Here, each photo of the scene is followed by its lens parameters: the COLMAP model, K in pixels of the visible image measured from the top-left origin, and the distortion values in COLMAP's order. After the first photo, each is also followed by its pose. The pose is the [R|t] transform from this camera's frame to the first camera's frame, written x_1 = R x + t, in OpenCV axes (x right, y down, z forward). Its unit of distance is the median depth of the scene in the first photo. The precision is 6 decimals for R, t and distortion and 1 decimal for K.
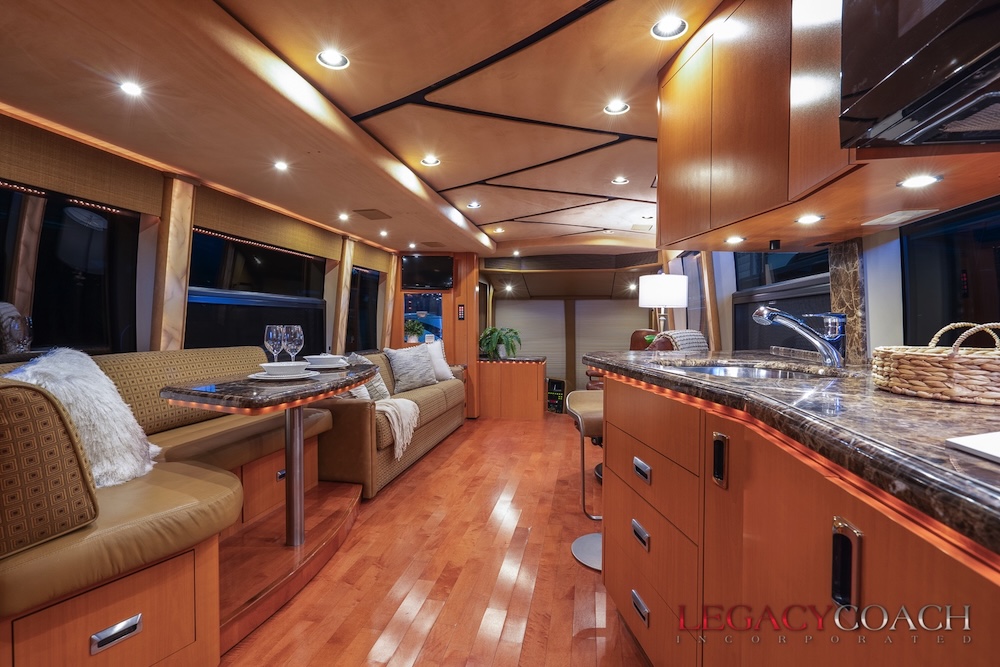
lens RADIAL K [[444.0, 0, 500.1], [0, 444.0, 329.4], [0, 0, 1]] dist [-0.002845, 0.000161]
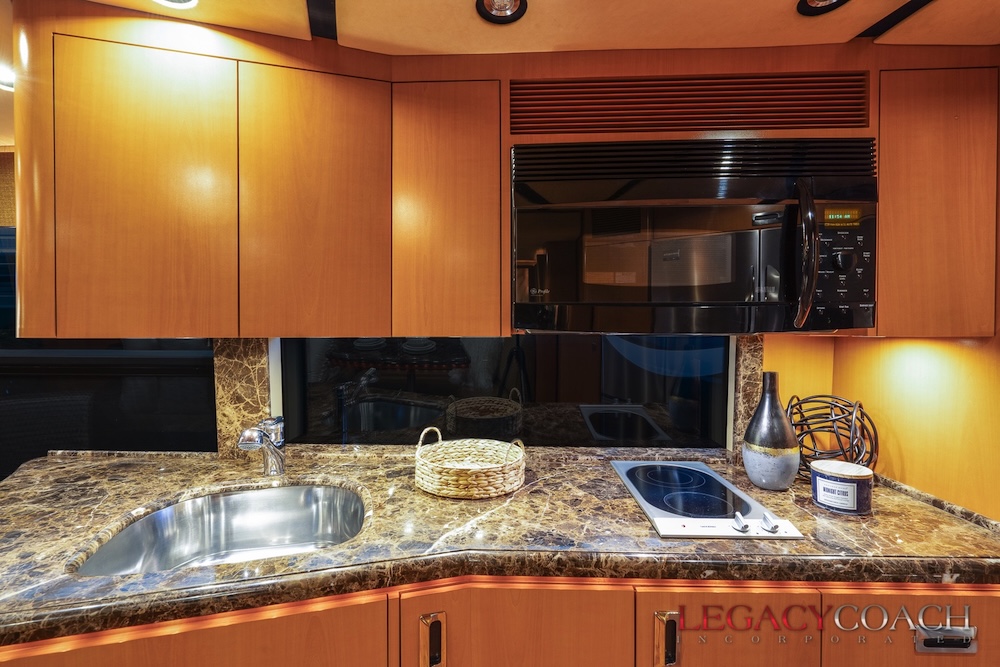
lens RADIAL K [[444.0, 0, 498.9], [0, 444.0, 332.3], [0, 0, 1]] dist [-0.002845, 0.000161]
pose [[-0.149824, -0.017399, 0.988560, -0.457126], [0.021144, 0.999560, 0.020797, -0.401829], [-0.988487, 0.024019, -0.149390, 1.146024]]
